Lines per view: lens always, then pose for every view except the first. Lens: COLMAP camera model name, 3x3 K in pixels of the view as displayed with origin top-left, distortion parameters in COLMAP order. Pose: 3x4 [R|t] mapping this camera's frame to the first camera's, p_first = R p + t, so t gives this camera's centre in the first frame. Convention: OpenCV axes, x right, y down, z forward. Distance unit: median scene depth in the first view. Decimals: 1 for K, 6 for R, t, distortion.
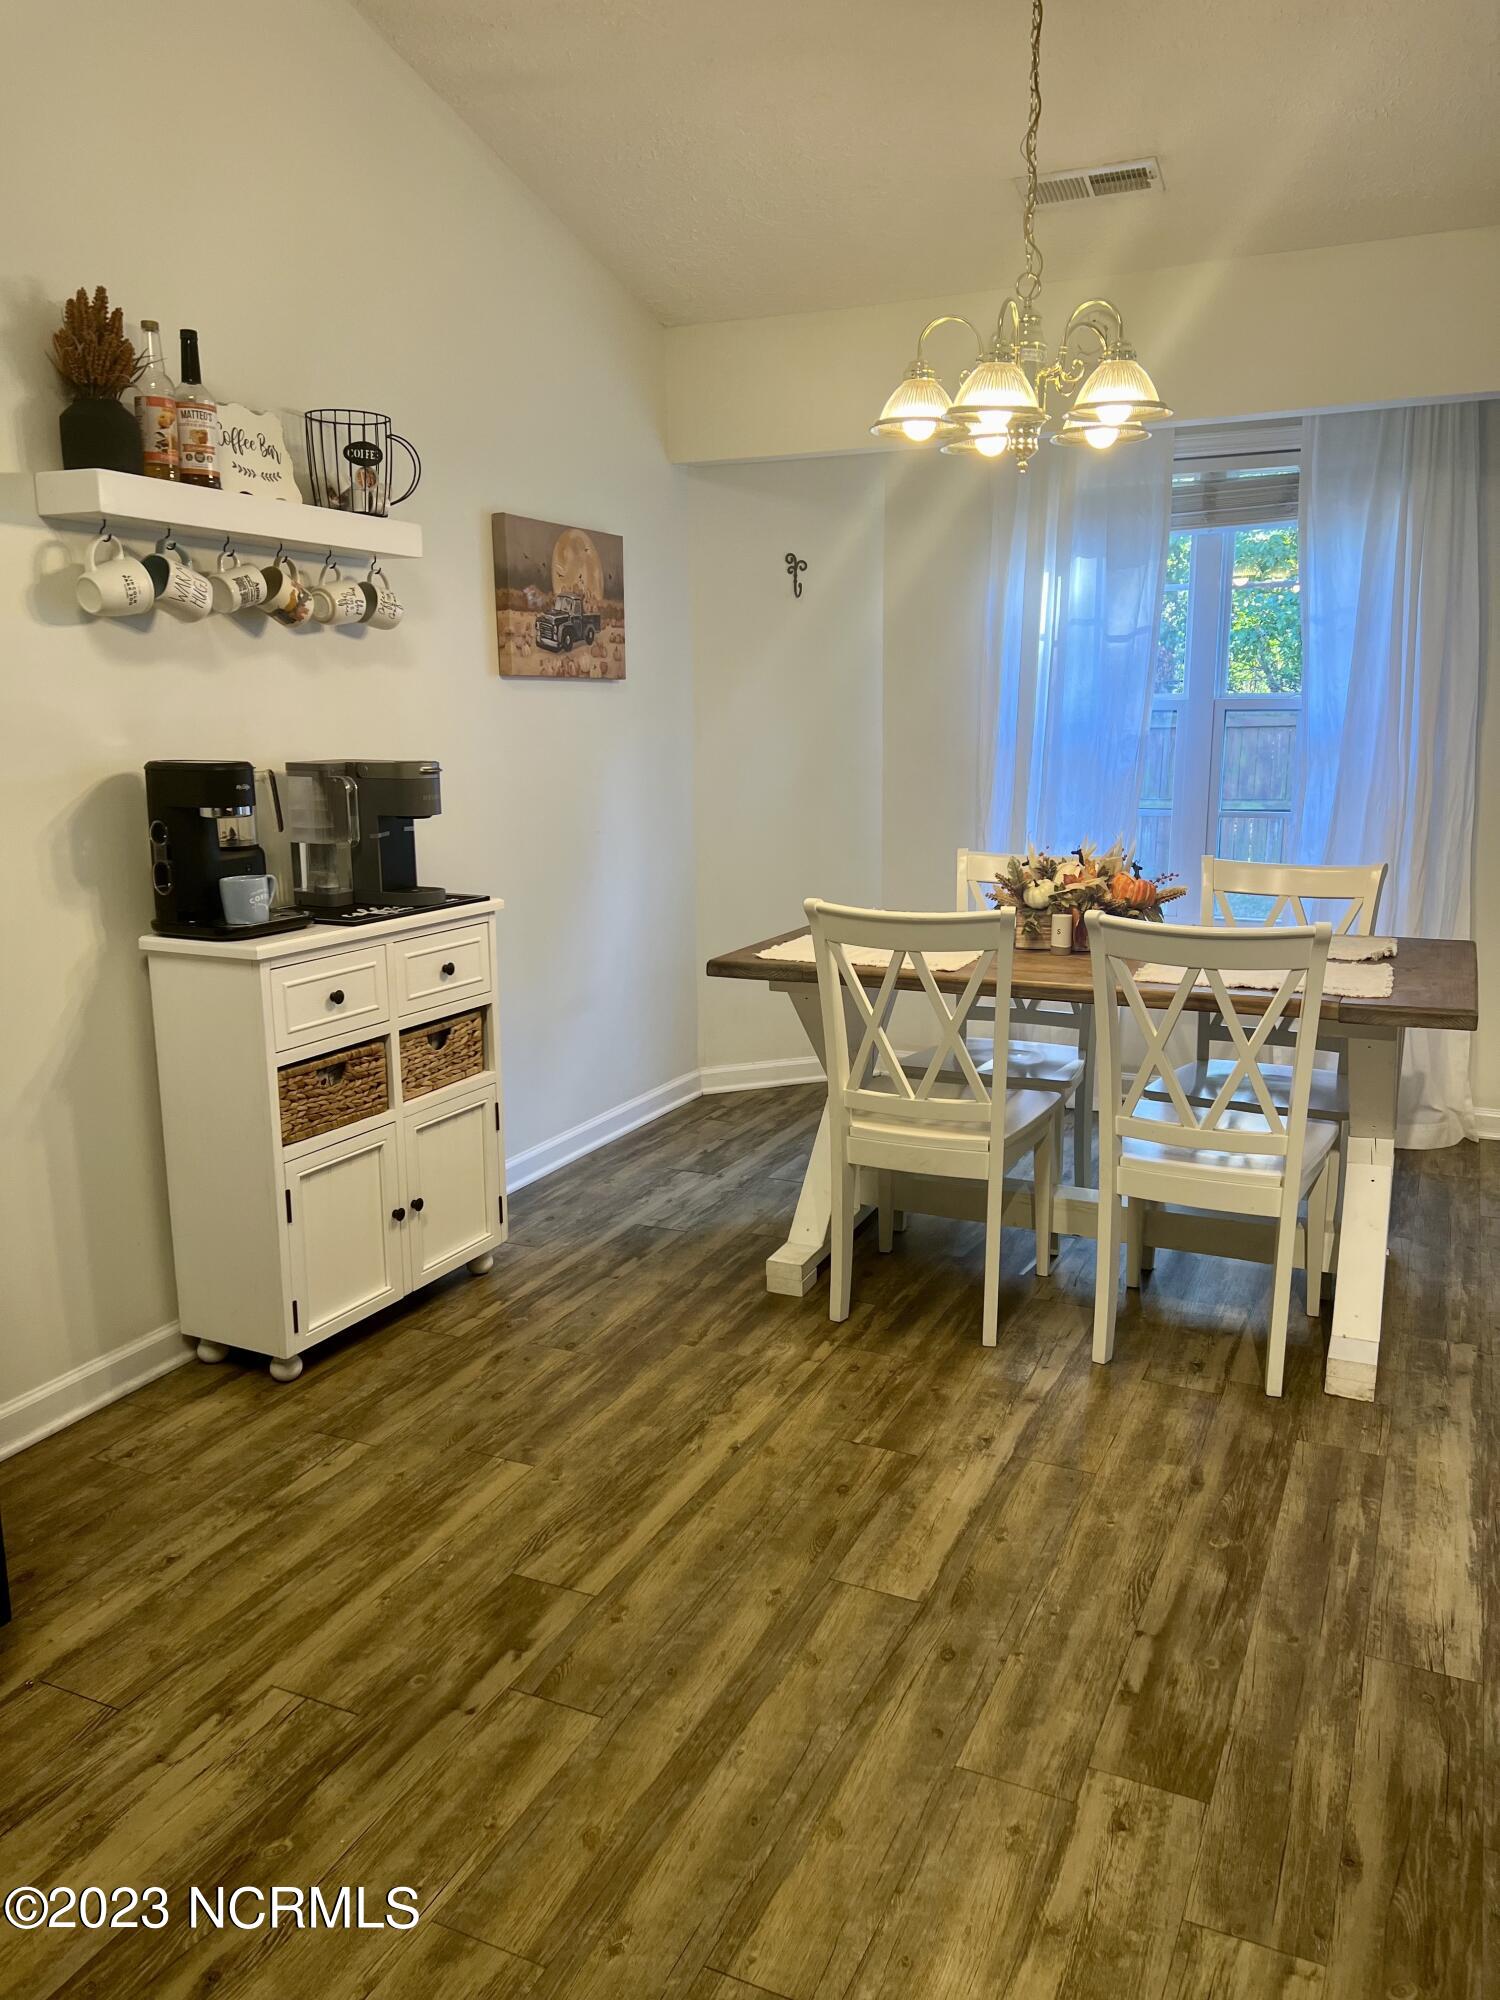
lens RADIAL K [[1514.8, 0, 752.5], [0, 1514.8, 1002.5], [0, 0, 1]] dist [0.027610, -0.021830]
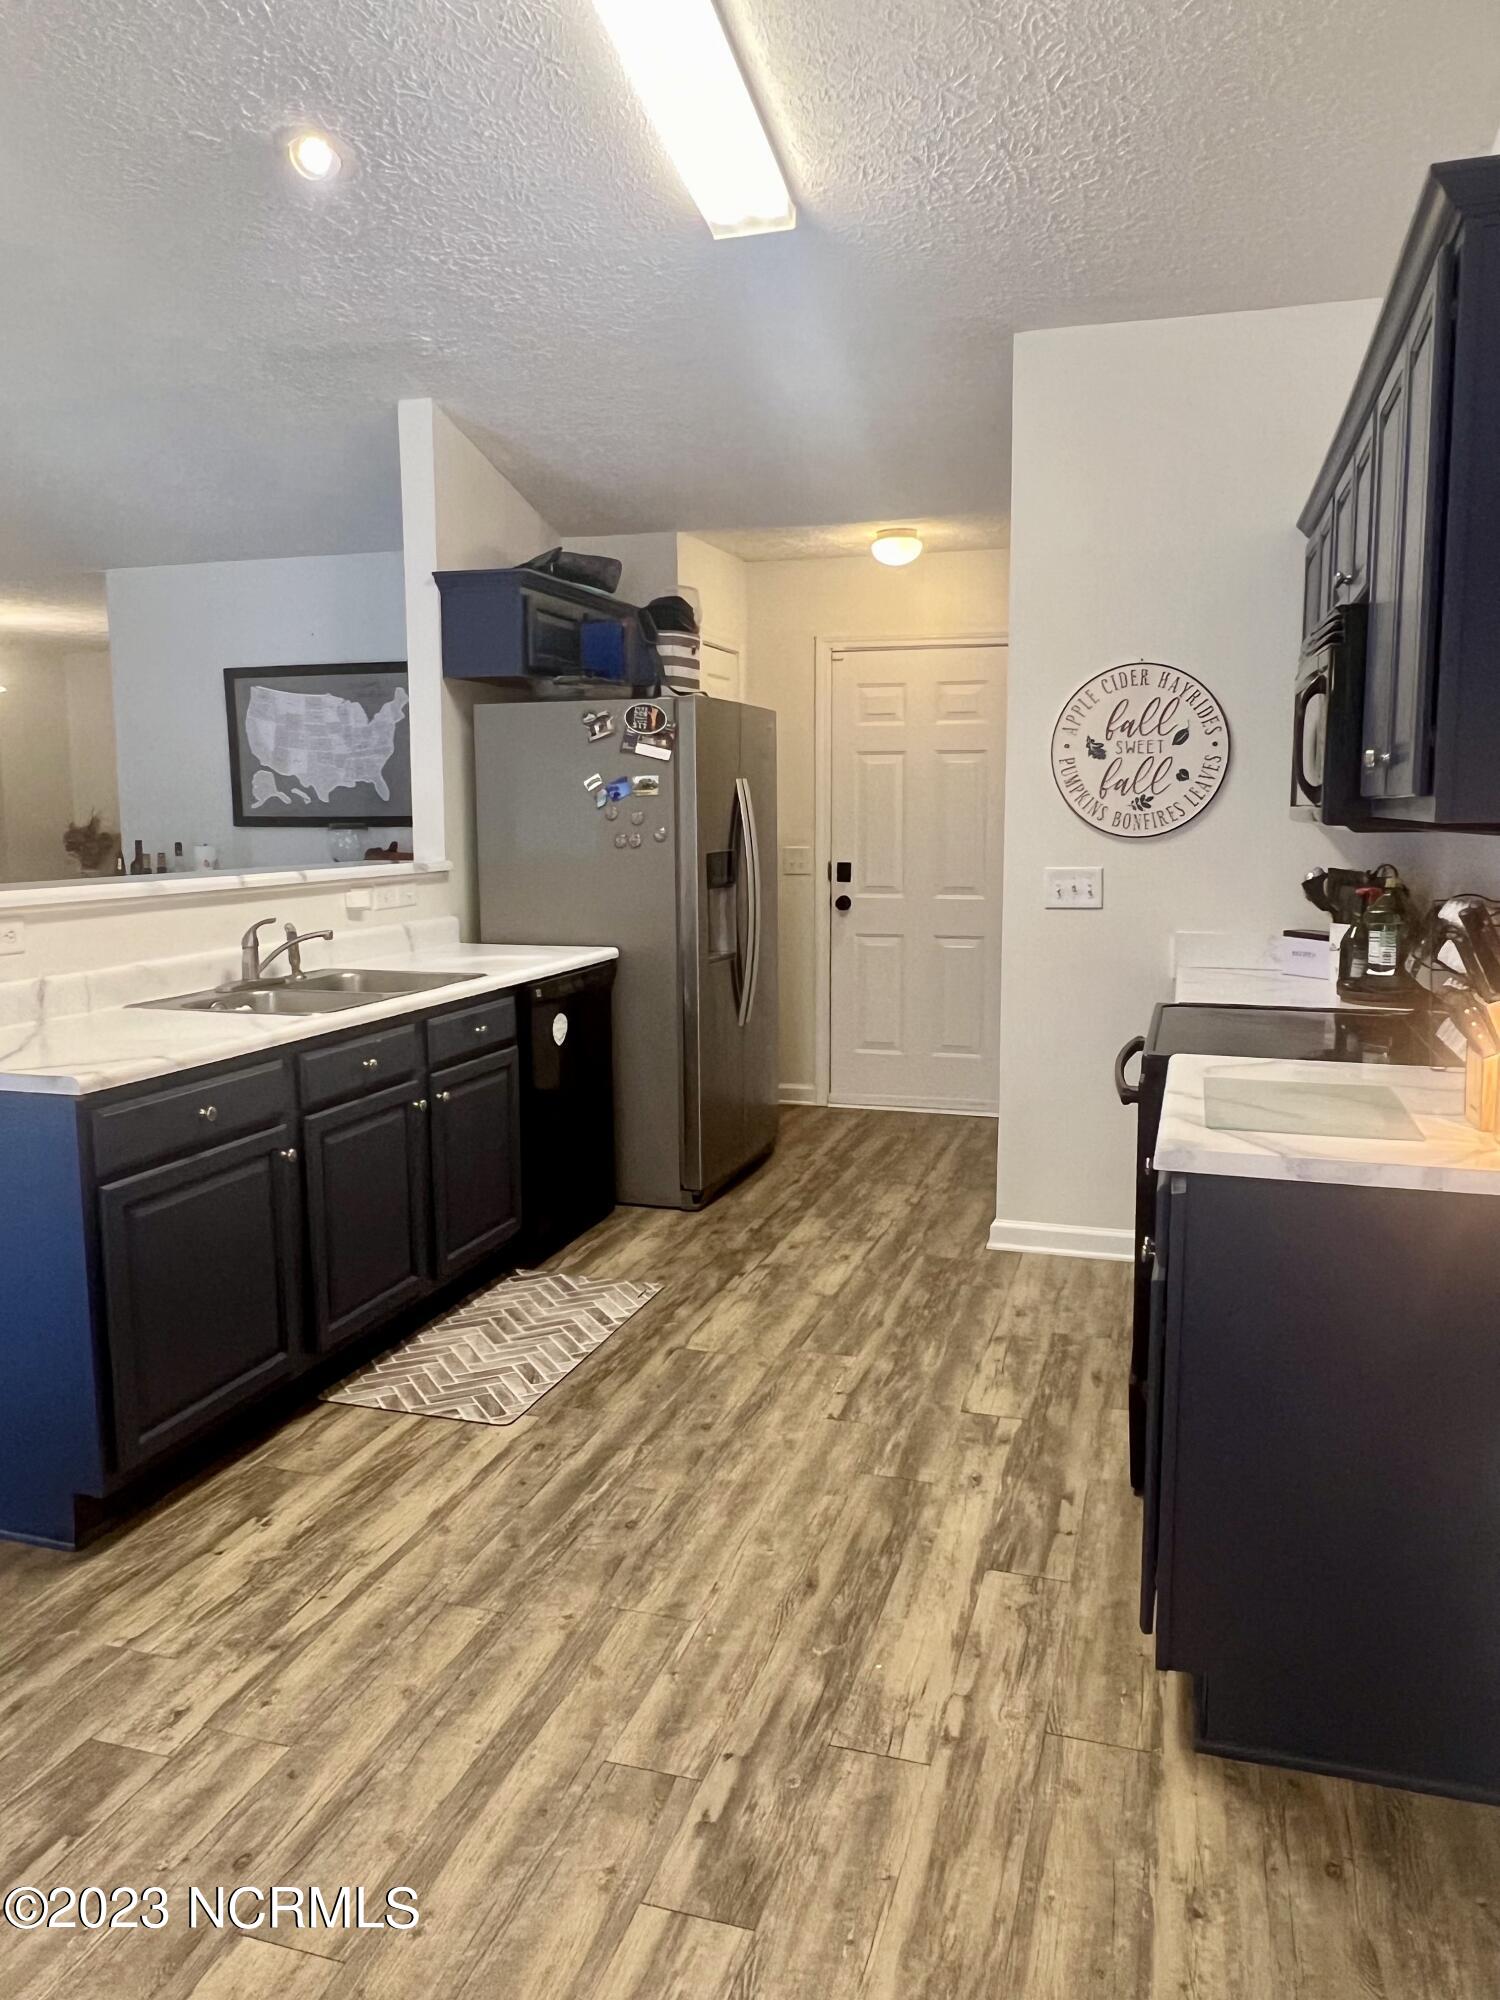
lens RADIAL K [[1407.1, 0, 760.9], [0, 1407.1, 984.2], [0, 0, 1]] dist [0.003808, 0.000398]
pose [[-0.990220, 0.028325, -0.136606, -0.083164], [-0.016624, 0.948240, 0.317119, -0.359428], [0.138517, 0.316289, -0.938496, 1.699675]]
